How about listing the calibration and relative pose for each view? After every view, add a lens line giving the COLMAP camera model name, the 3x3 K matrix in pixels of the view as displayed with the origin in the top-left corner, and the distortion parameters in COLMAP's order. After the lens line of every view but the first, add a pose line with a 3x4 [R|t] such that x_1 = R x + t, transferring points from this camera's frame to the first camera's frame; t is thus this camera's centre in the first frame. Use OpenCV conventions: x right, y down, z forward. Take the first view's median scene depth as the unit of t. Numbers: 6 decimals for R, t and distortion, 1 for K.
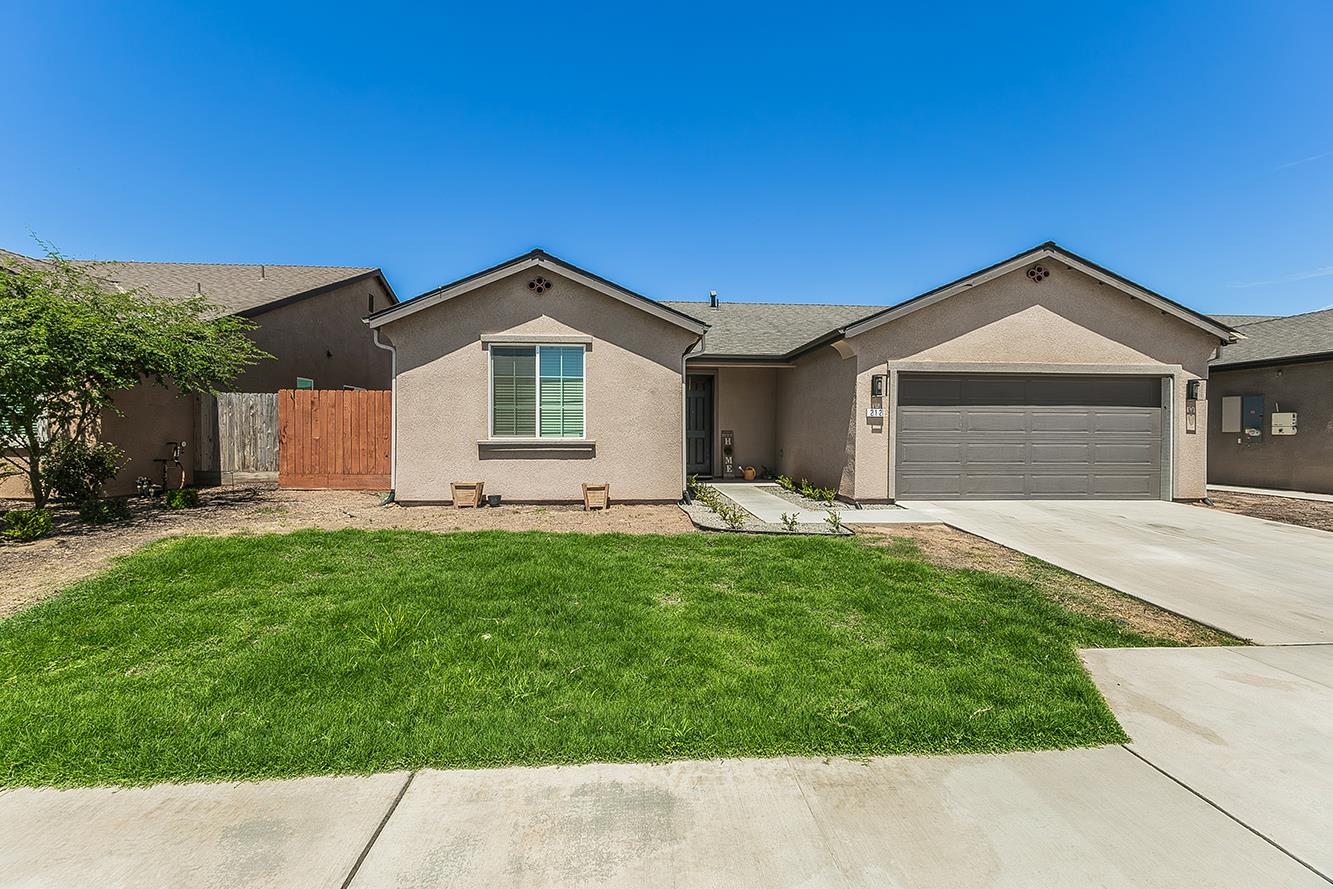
lens RADIAL K [[597.9, 0, 666.5], [0, 597.9, 444.5], [0, 0, 1]] dist [0.006981, 0.000493]
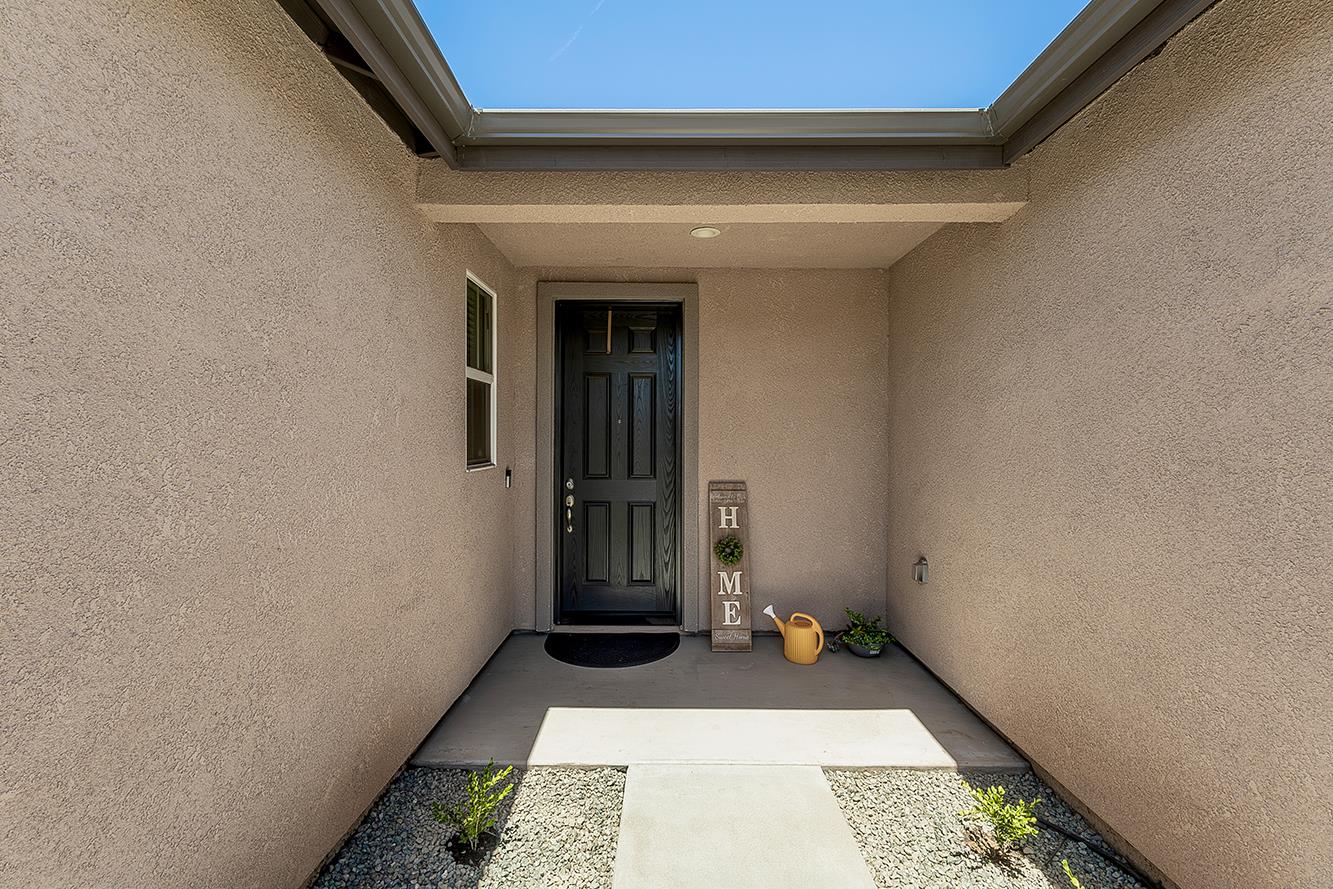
lens RADIAL K [[597.9, 0, 666.5], [0, 597.9, 444.5], [0, 0, 1]] dist [0.006981, 0.000493]
pose [[0.997312, -0.001957, -0.073251, 0.140562], [0.001007, 0.999915, -0.012998, -0.057217], [0.073270, 0.012889, 0.997229, 1.045741]]
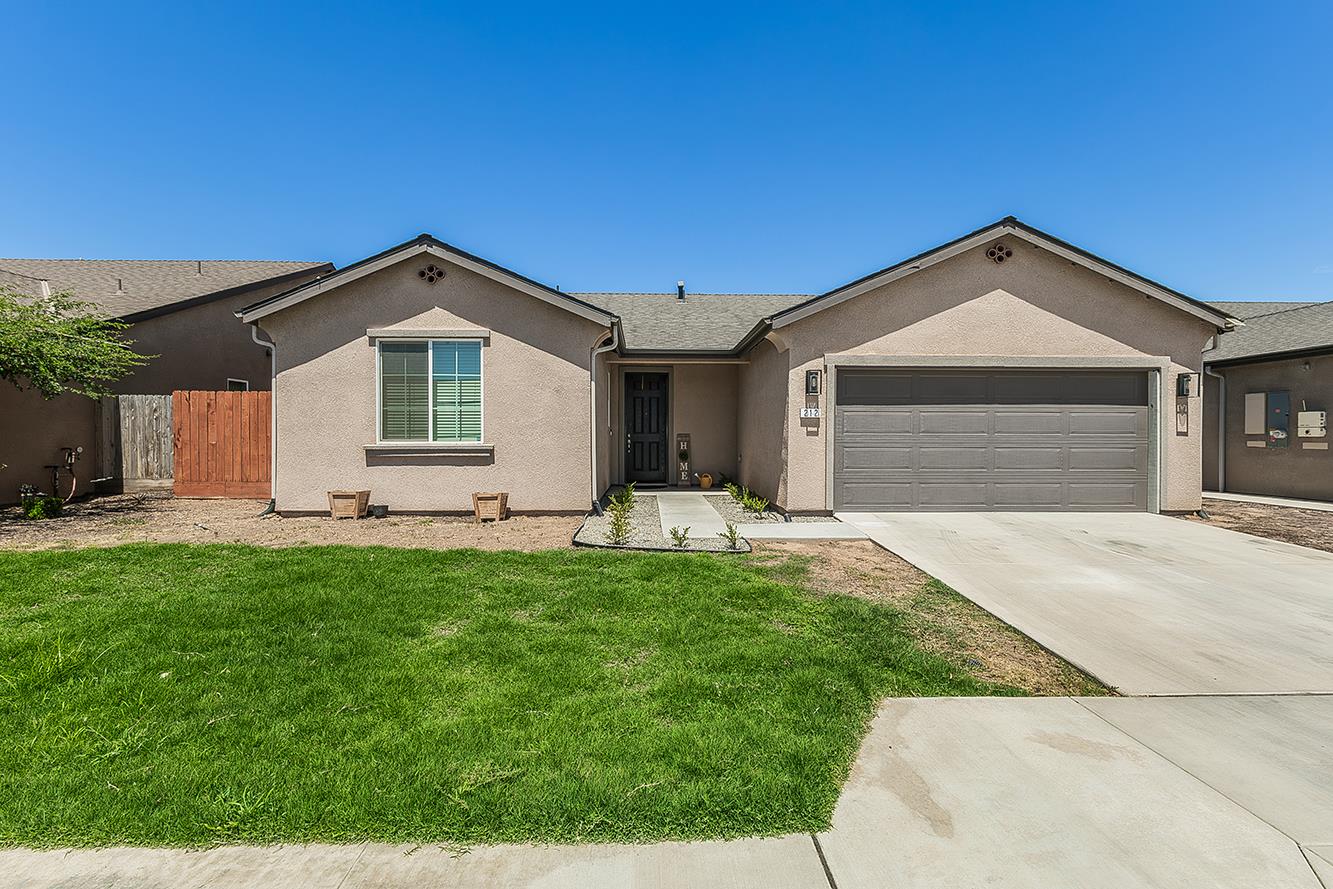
lens RADIAL K [[637.8, 0, 666.5], [0, 637.8, 444.5], [0, 0, 1]] dist [0.003611, -0.000421]
pose [[0.998936, -0.001983, -0.046066, 0.181868], [0.001638, 0.999970, -0.007527, 0.000399], [0.046079, 0.007443, 0.998910, 0.048741]]
